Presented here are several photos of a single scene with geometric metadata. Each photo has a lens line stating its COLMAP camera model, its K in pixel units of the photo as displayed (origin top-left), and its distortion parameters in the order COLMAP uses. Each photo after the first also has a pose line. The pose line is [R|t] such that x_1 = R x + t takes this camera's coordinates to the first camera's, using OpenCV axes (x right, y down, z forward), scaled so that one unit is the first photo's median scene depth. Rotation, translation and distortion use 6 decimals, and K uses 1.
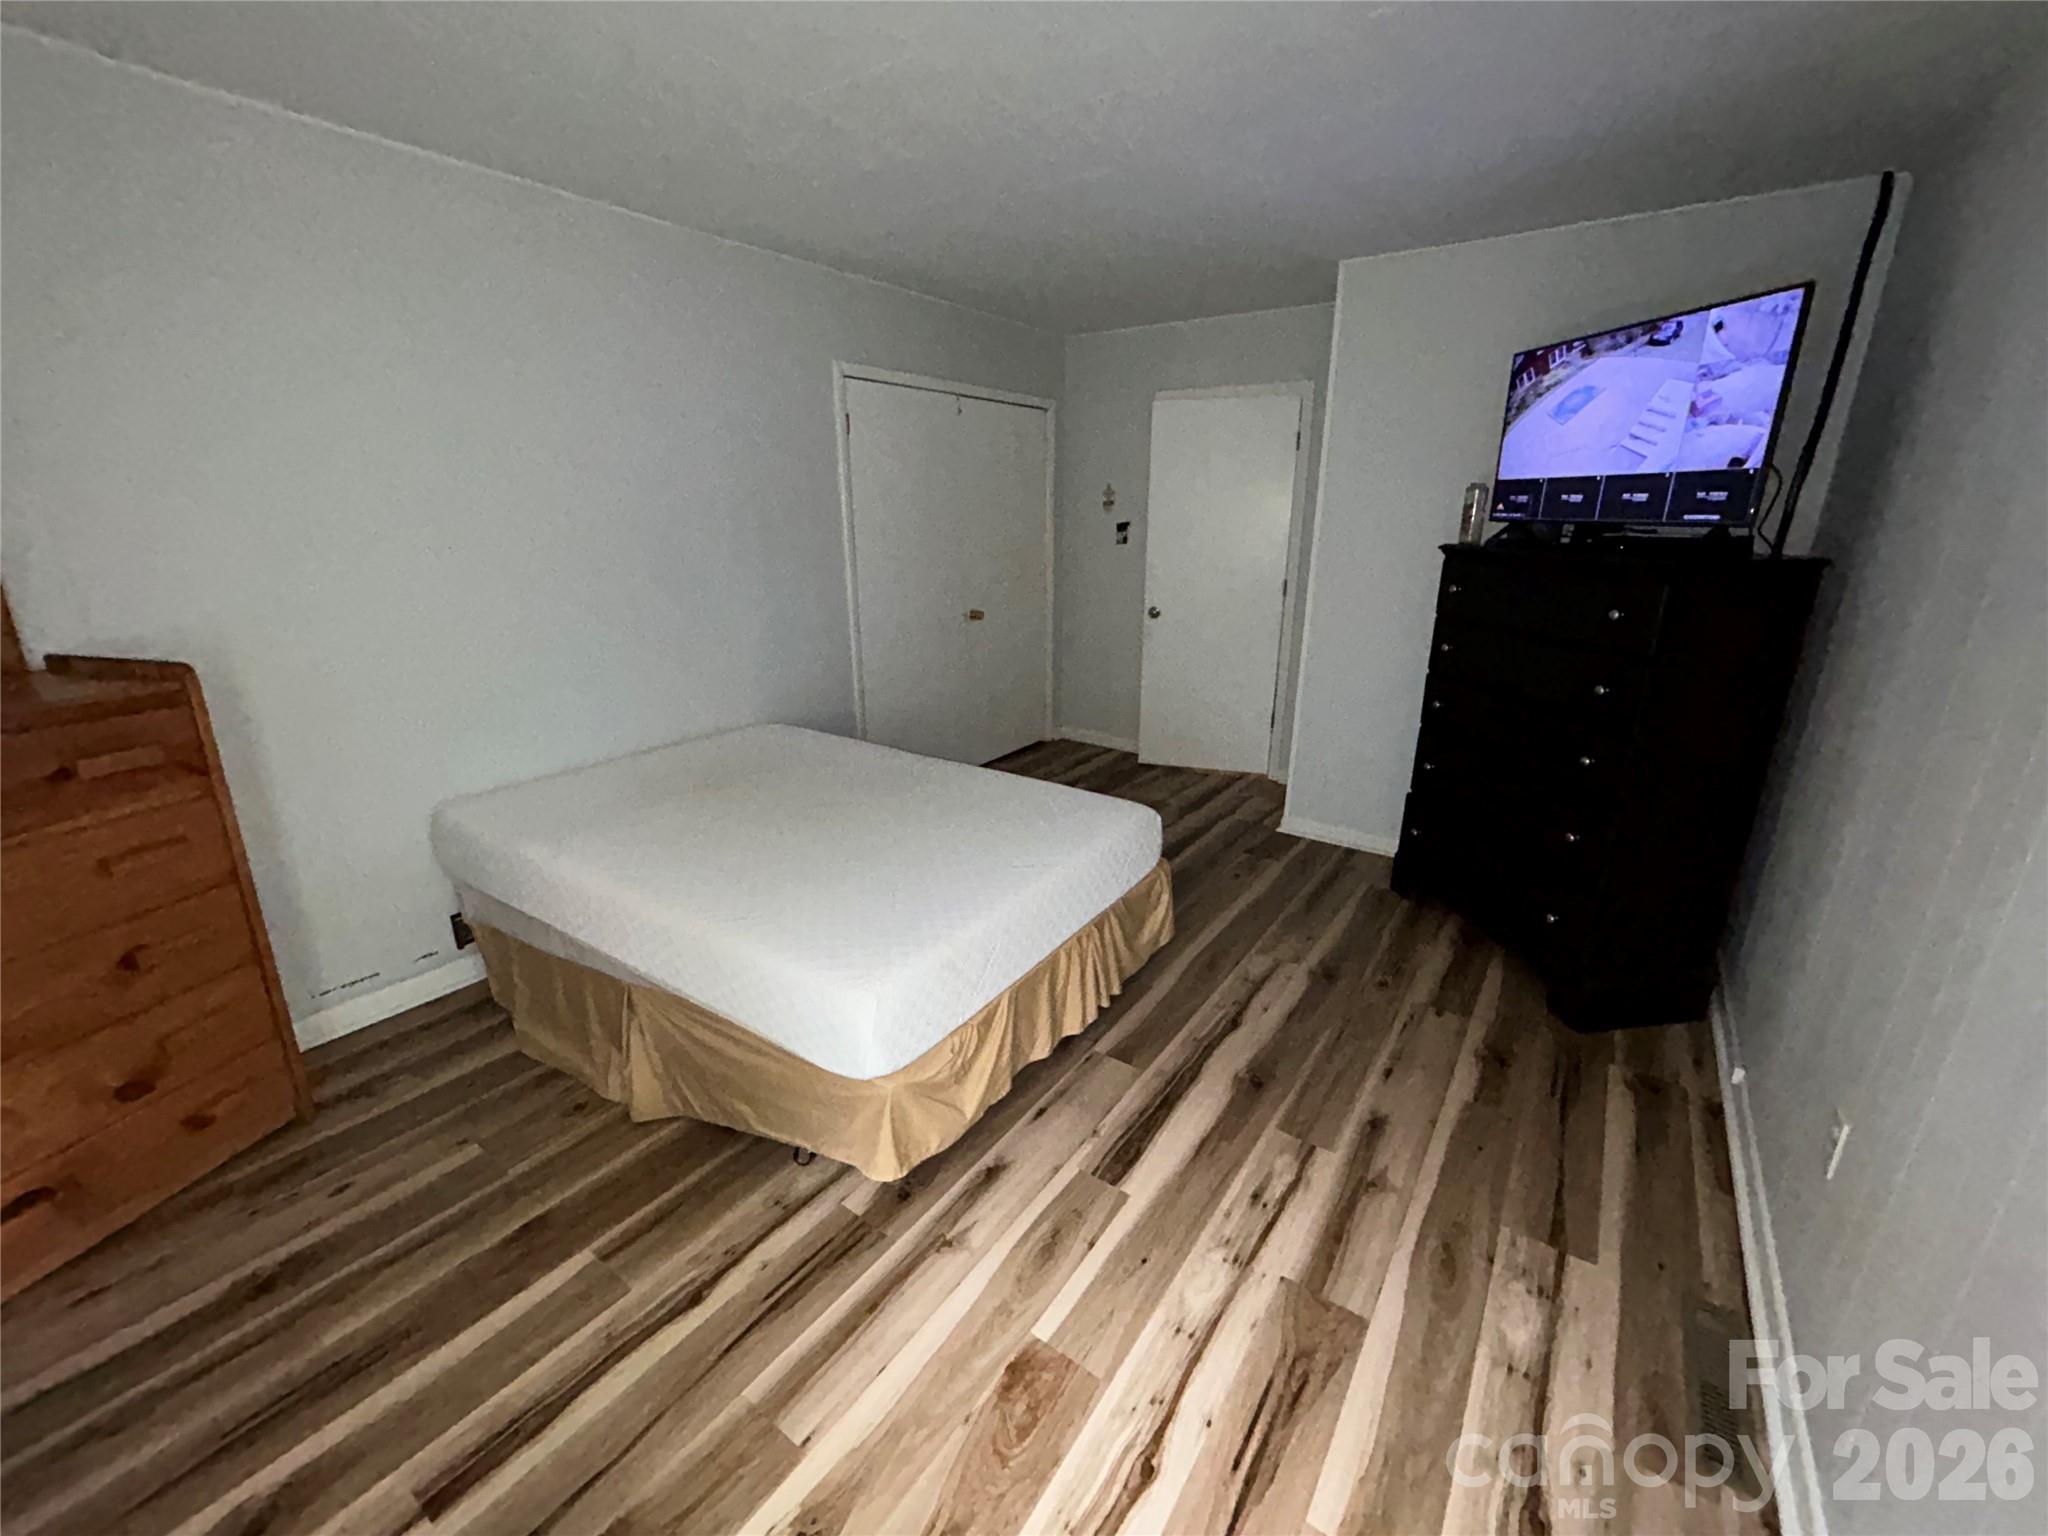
lens RADIAL K [[827.7, 0, 1032.4], [0, 827.7, 779.1], [0, 0, 1]] dist [-0.001120, 0.000828]
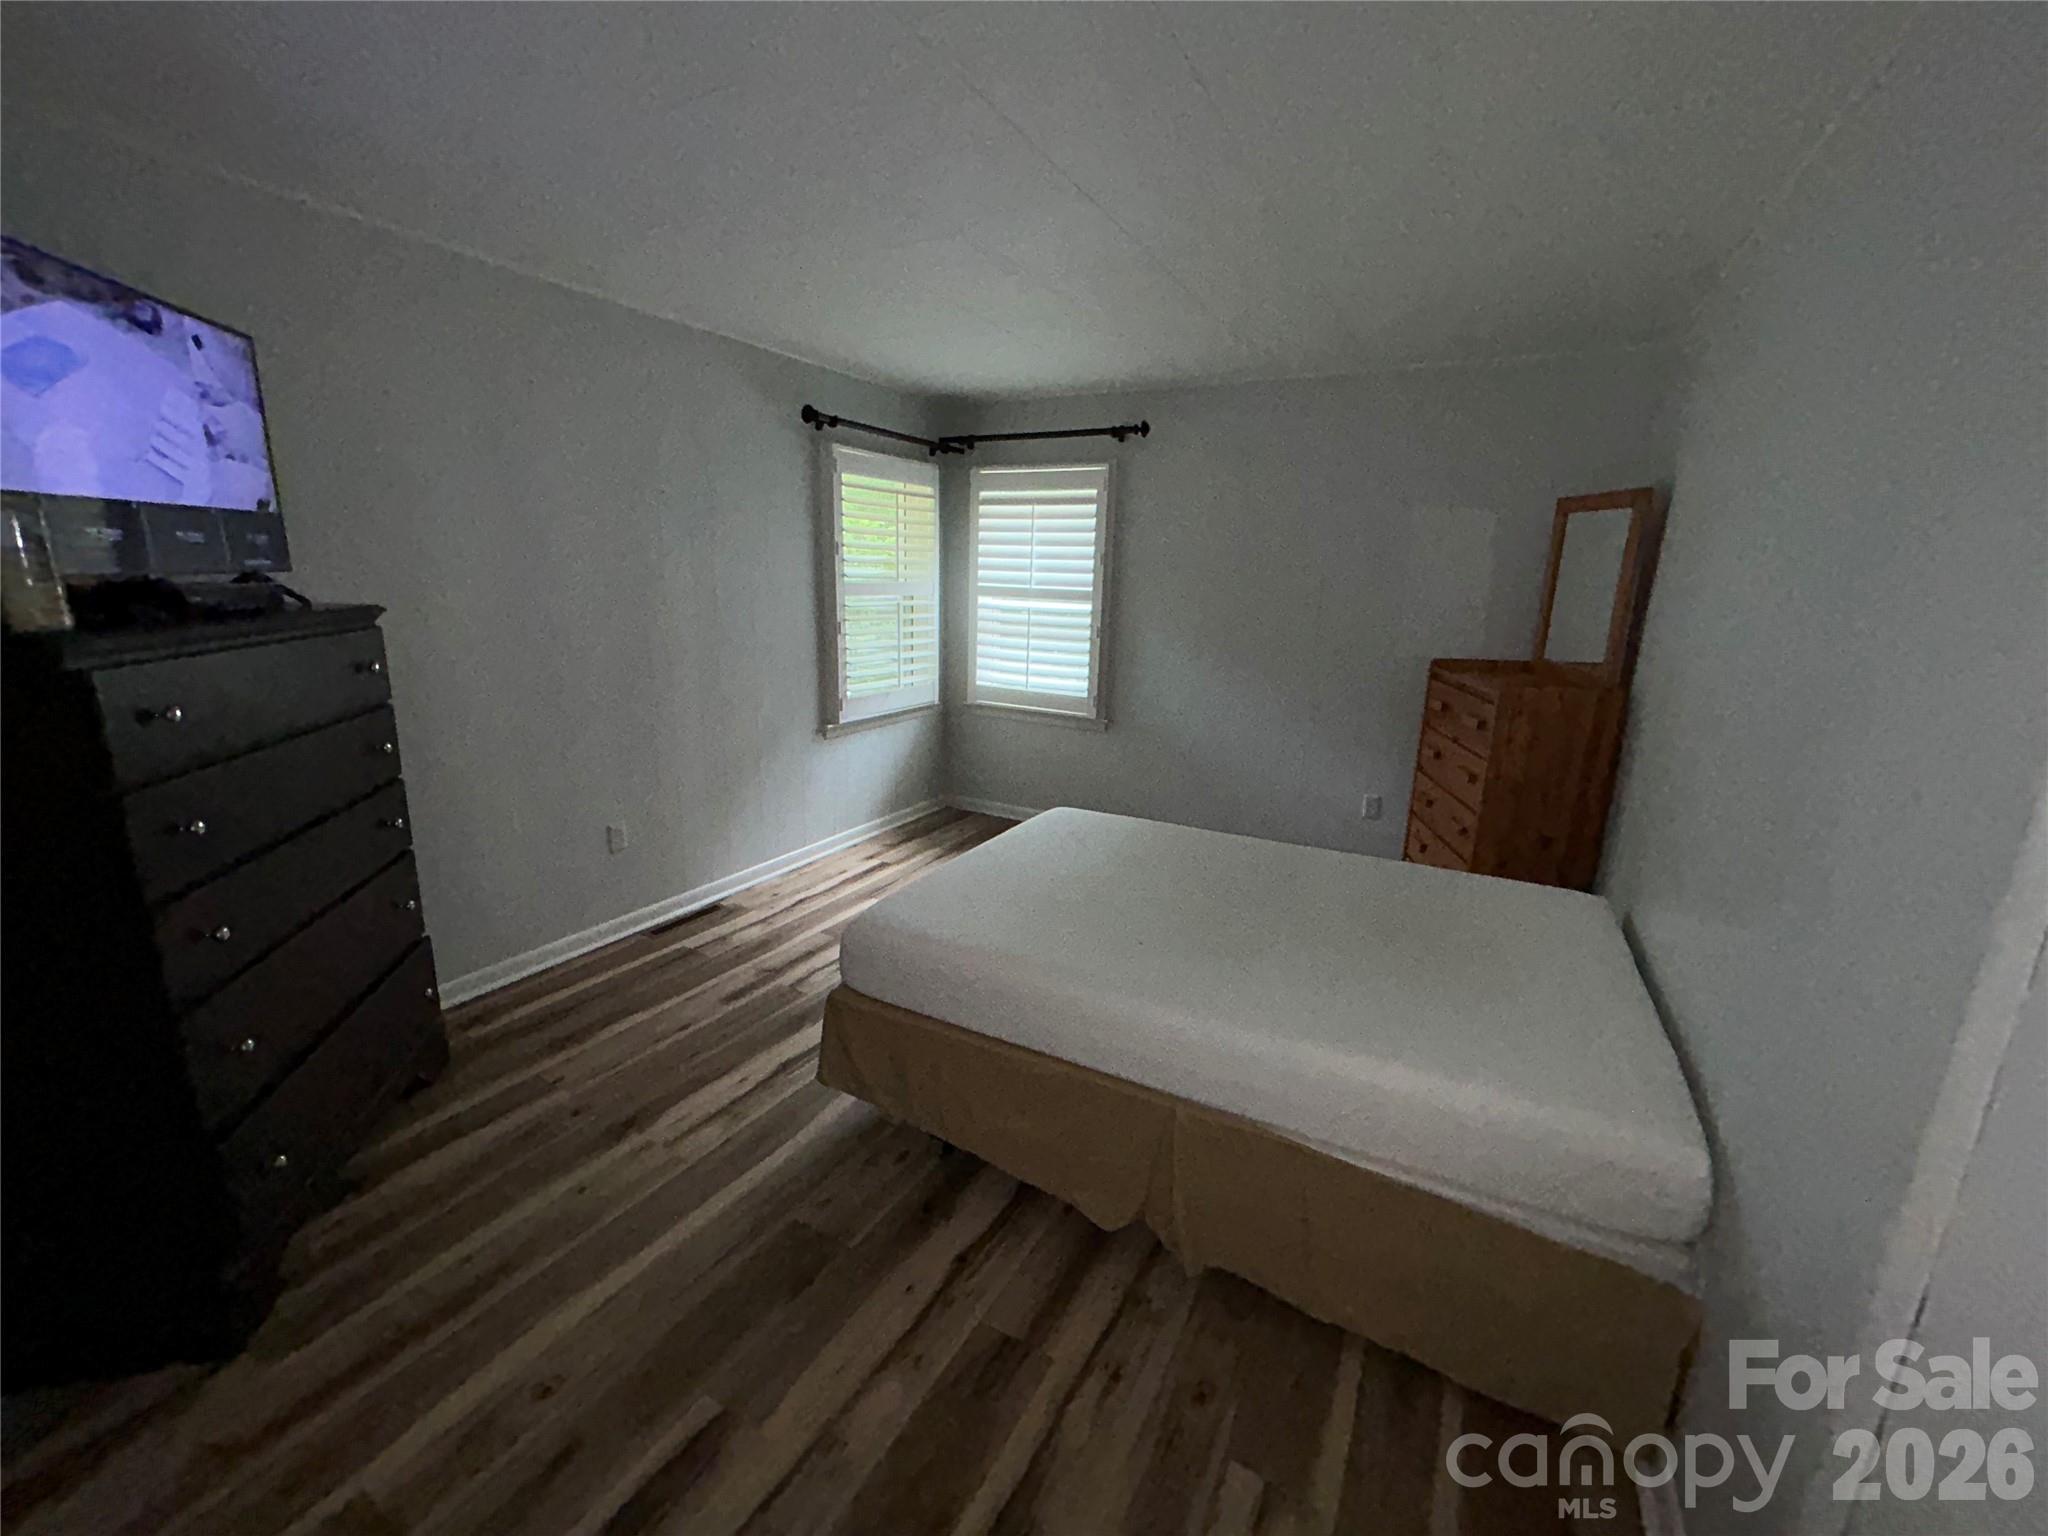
lens RADIAL K [[827.7, 0, 1033.8], [0, 827.7, 765.9], [0, 0, 1]] dist [-0.001120, 0.000828]
pose [[-0.994143, -0.007831, -0.107792, 0.057655], [-0.063824, 0.847423, 0.527068, -0.584462], [0.087218, 0.530861, -0.842959, 1.734828]]
